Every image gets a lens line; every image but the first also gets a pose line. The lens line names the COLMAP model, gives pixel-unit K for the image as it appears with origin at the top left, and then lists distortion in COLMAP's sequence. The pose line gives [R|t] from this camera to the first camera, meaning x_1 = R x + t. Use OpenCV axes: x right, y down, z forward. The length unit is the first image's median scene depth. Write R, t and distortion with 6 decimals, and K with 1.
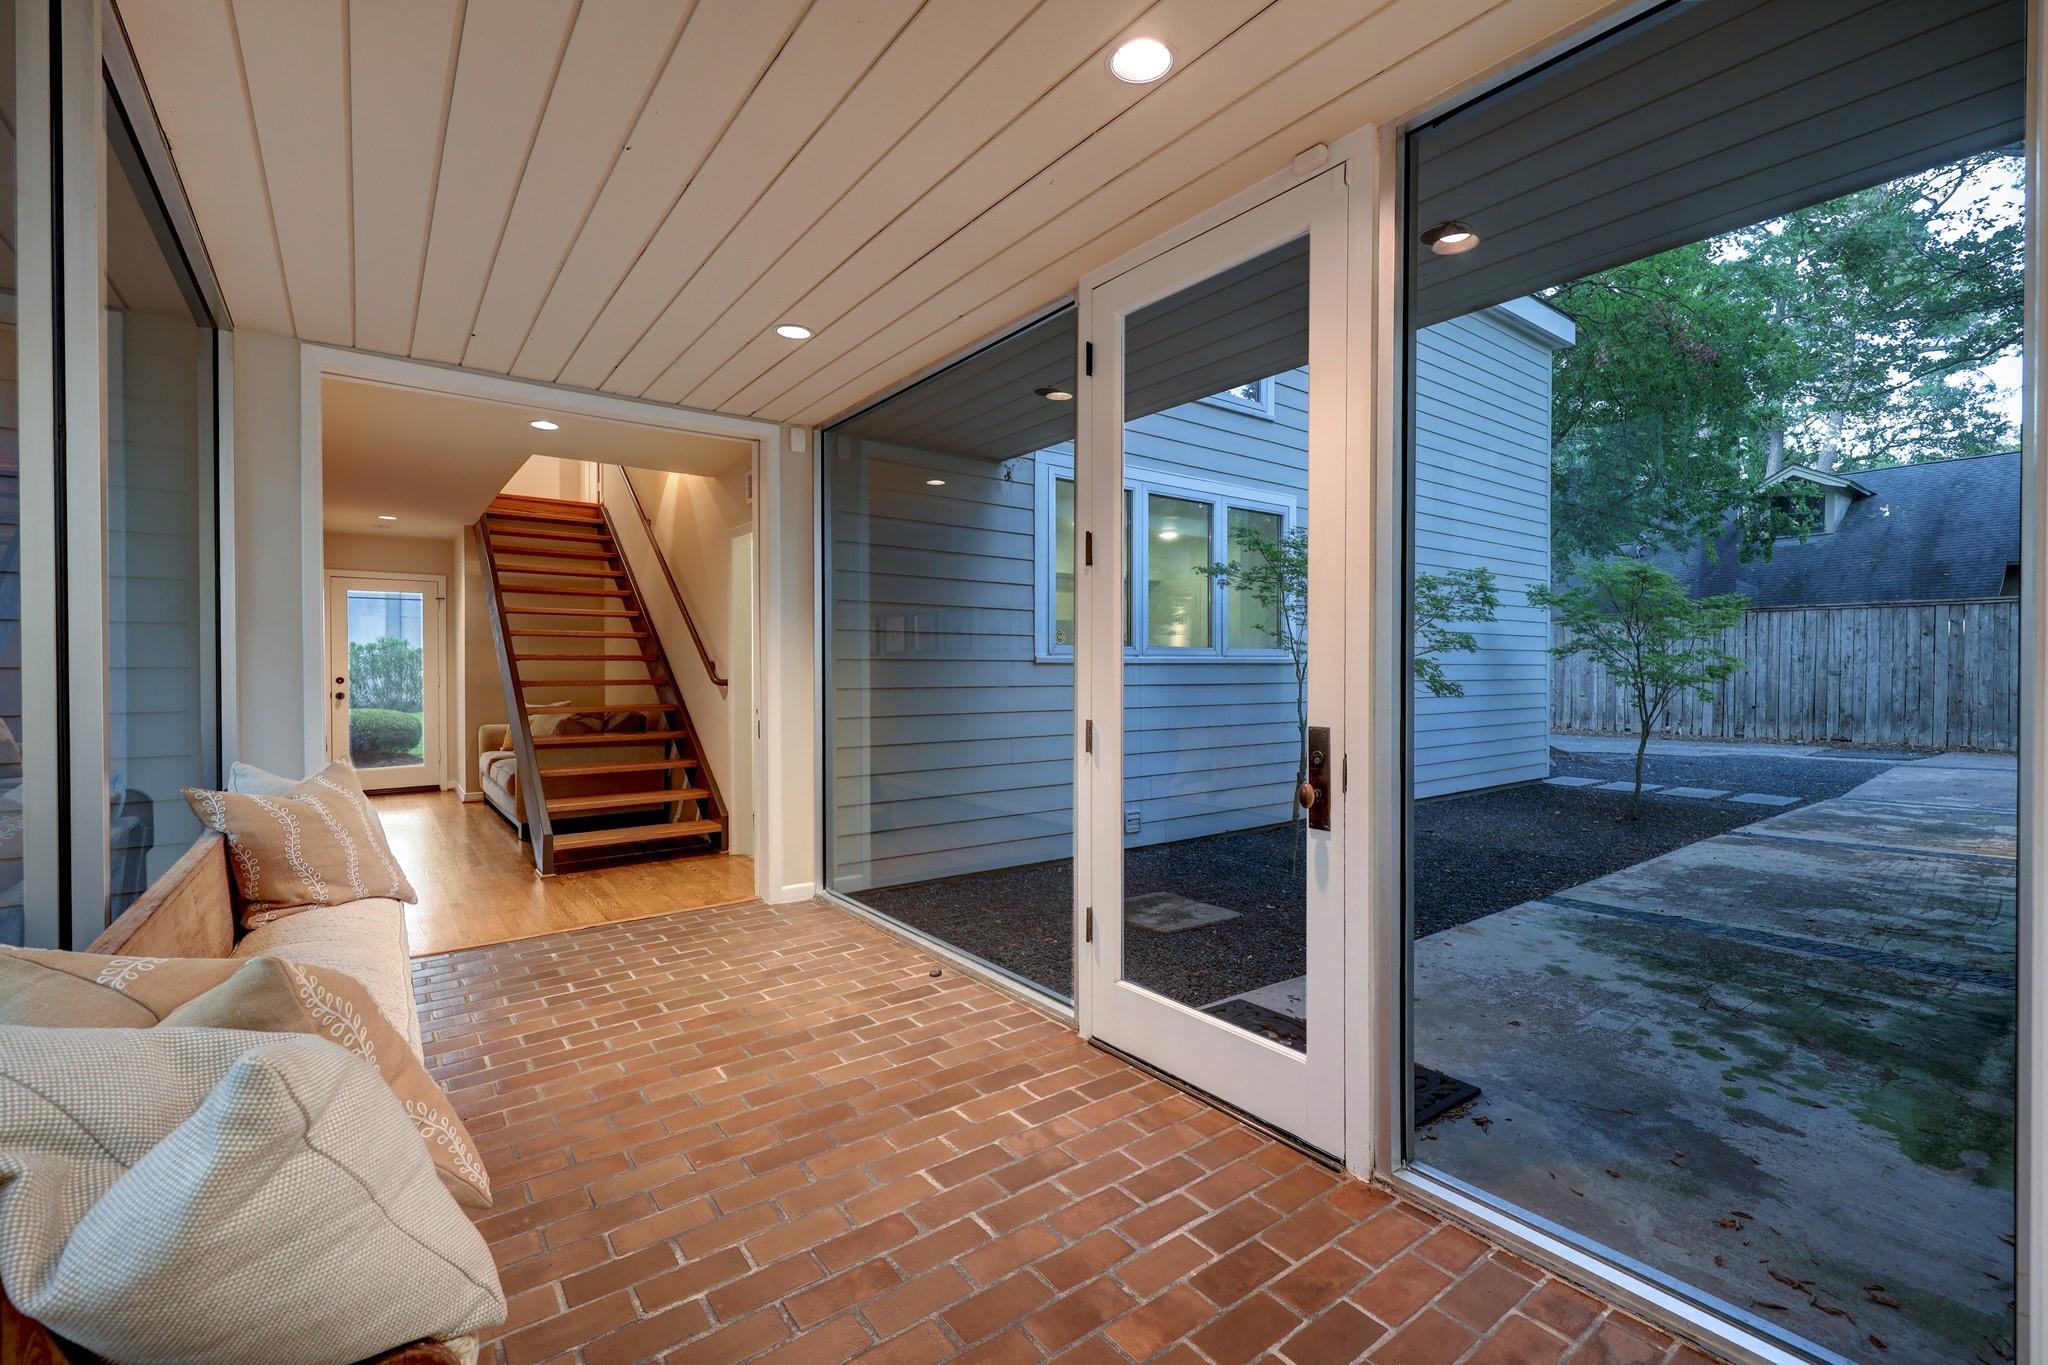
lens RADIAL K [[878.0, 0, 1029.6], [0, 878.0, 681.5], [0, 0, 1]] dist [0.002012, 0.000219]
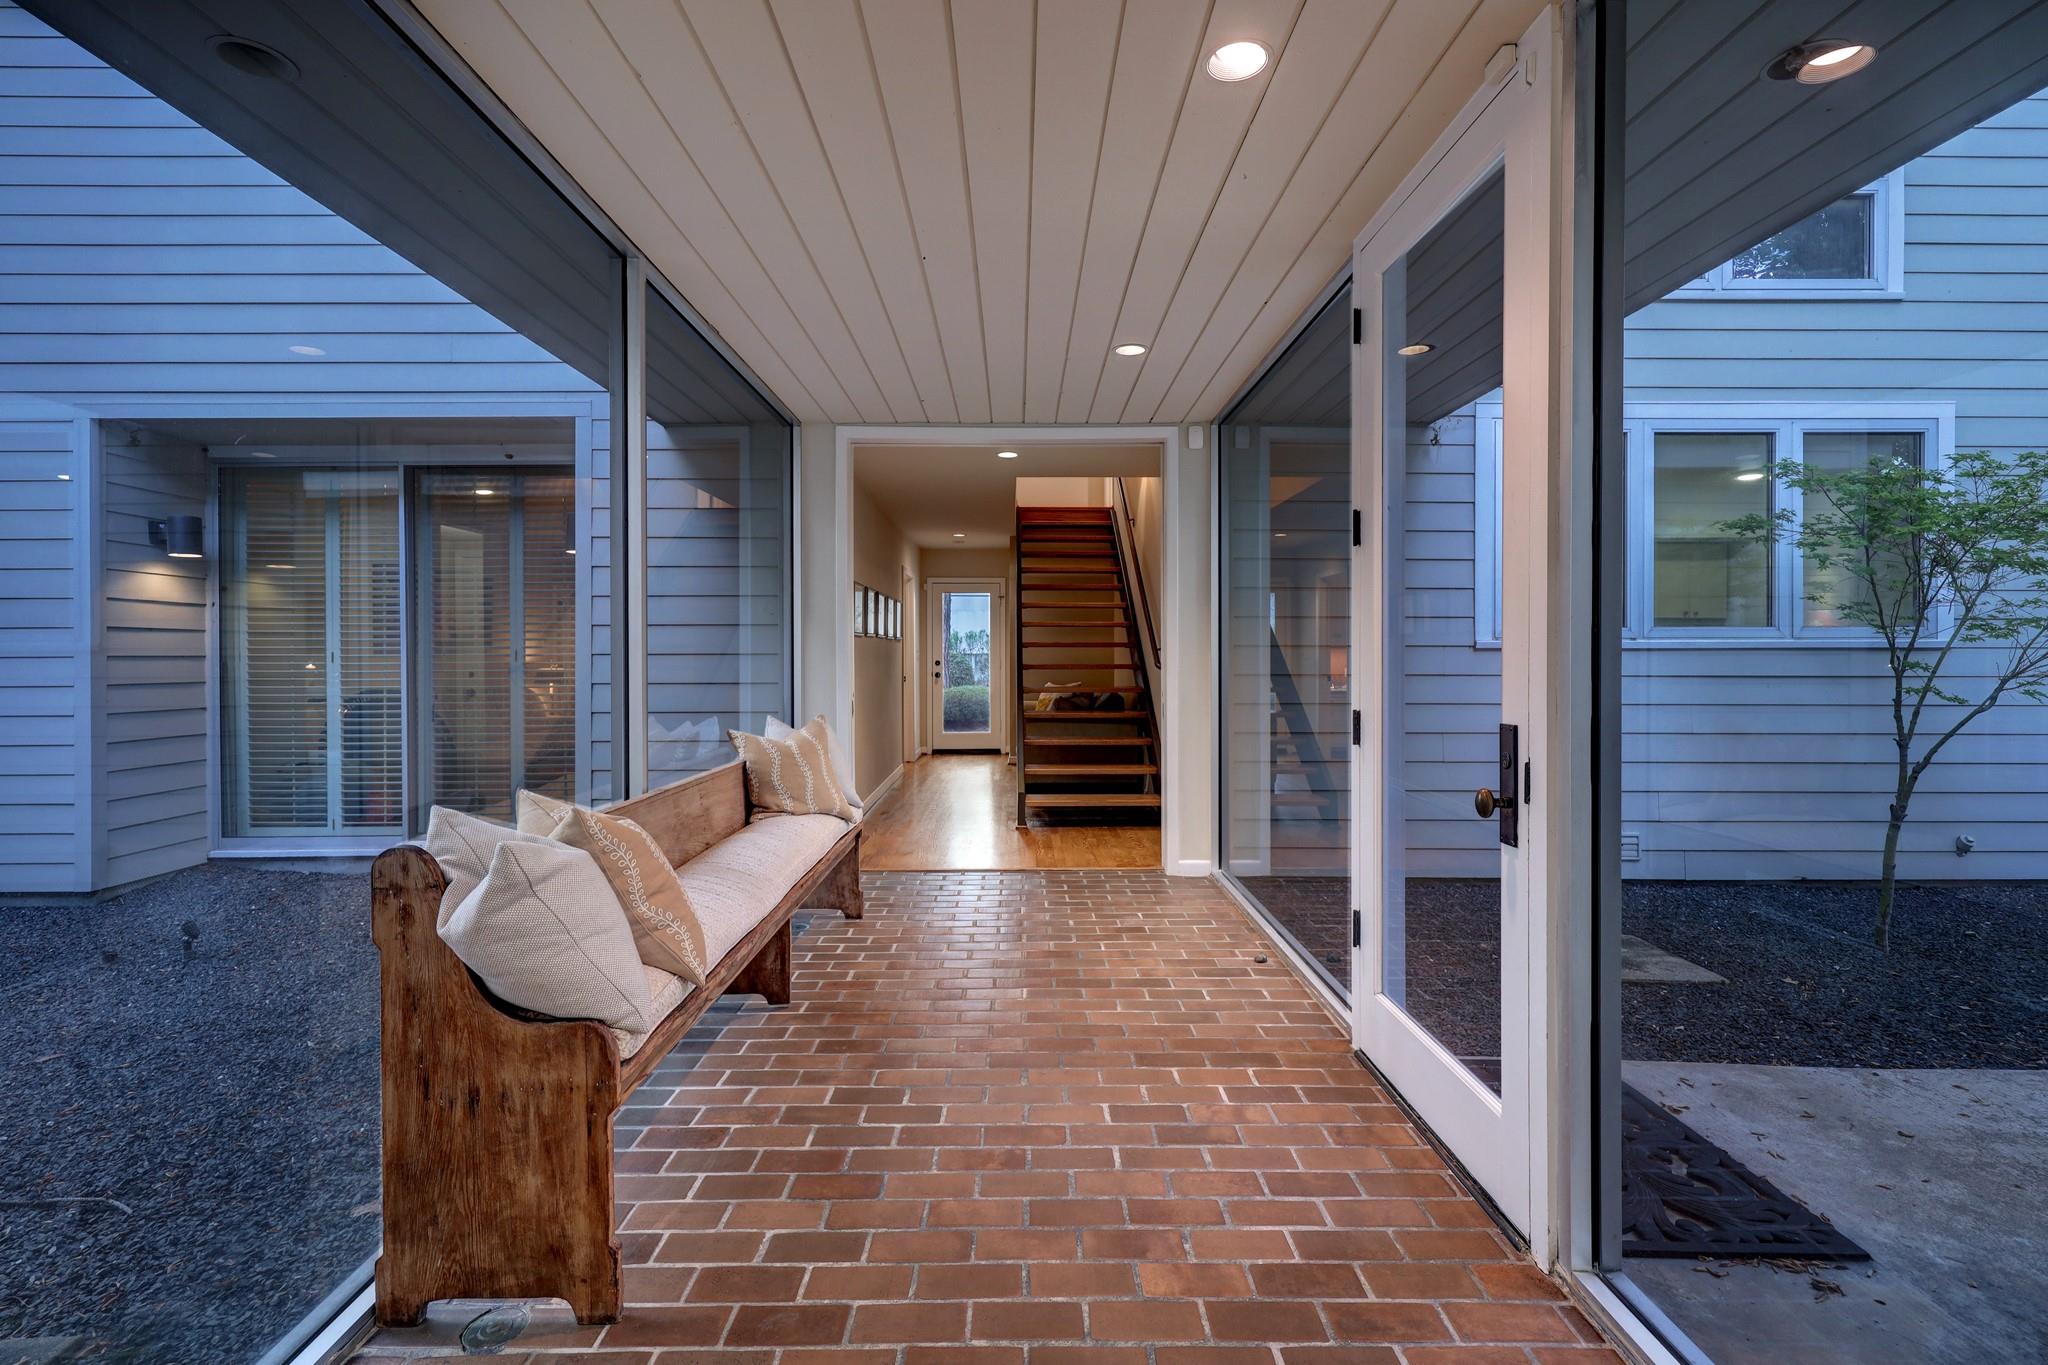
lens RADIAL K [[920.7, 0, 1023.2], [0, 920.7, 667.1], [0, 0, 1]] dist [-0.001274, 0.000324]
pose [[0.794877, 0.010246, -0.606684, 0.357800], [-0.009971, 0.999943, 0.003822, -0.003015], [0.606689, 0.003011, 0.794934, 0.000705]]
